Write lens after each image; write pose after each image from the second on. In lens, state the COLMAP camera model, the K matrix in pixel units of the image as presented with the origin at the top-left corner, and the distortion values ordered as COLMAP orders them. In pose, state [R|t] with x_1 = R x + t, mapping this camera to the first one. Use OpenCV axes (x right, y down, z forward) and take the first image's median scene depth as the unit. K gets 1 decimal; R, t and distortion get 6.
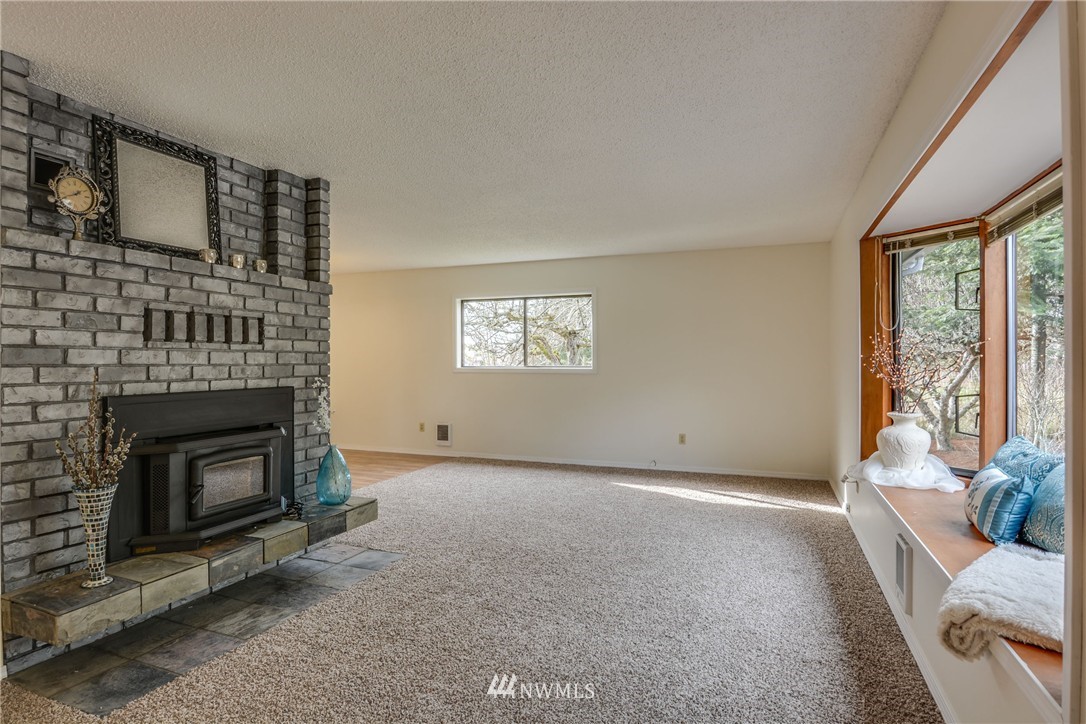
lens RADIAL K [[585.9, 0, 547.0], [0, 585.9, 358.2], [0, 0, 1]] dist [-0.008005, -0.001023]
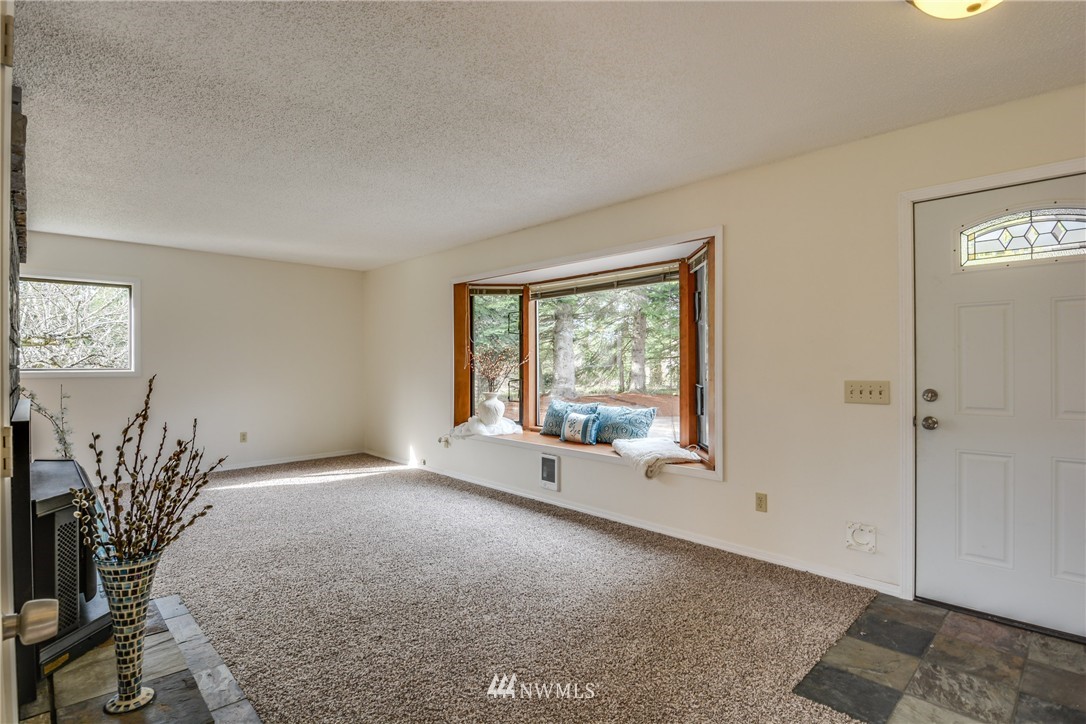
lens RADIAL K [[533.5, 0, 541.6], [0, 533.5, 356.2], [0, 0, 1]] dist [-0.013909, -0.005236]
pose [[0.421330, 0.004910, 0.906894, -0.810569], [0.000184, 0.999985, -0.005500, -0.002131], [-0.906907, 0.002484, 0.421323, 0.234480]]
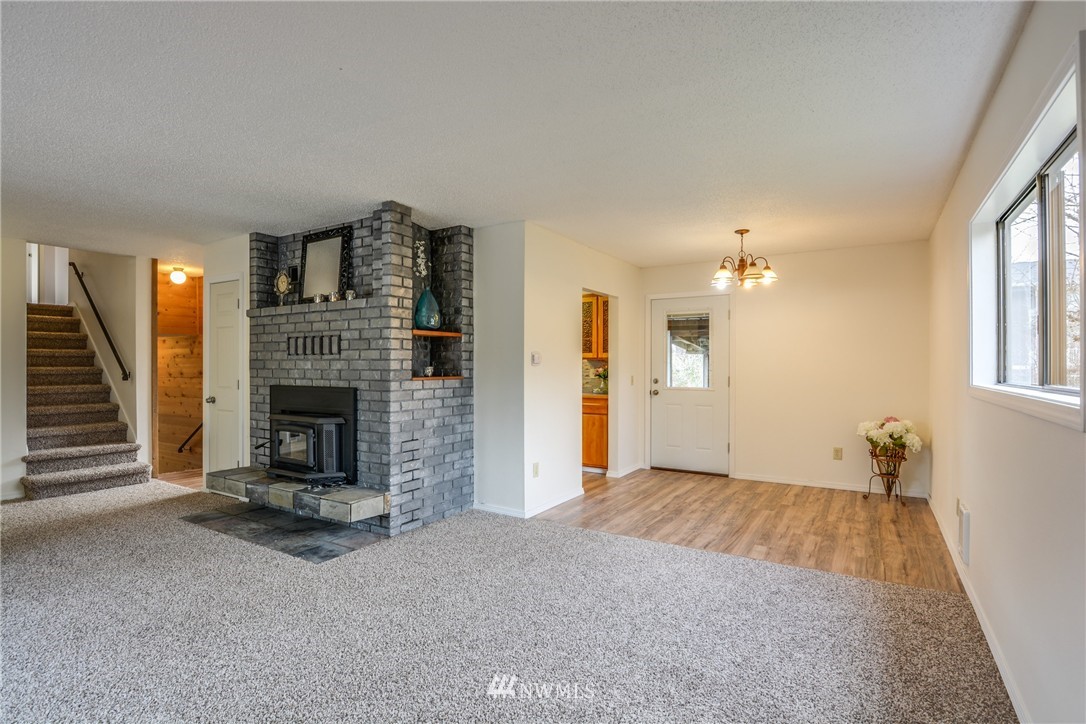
lens RADIAL K [[533.5, 0, 546.9], [0, 533.5, 369.0], [0, 0, 1]] dist [-0.013909, -0.005236]
pose [[-0.187627, 0.005585, -0.982225, 0.643279], [0.003413, 0.999982, 0.005034, 0.004846], [0.982234, -0.002408, -0.187642, 1.760931]]
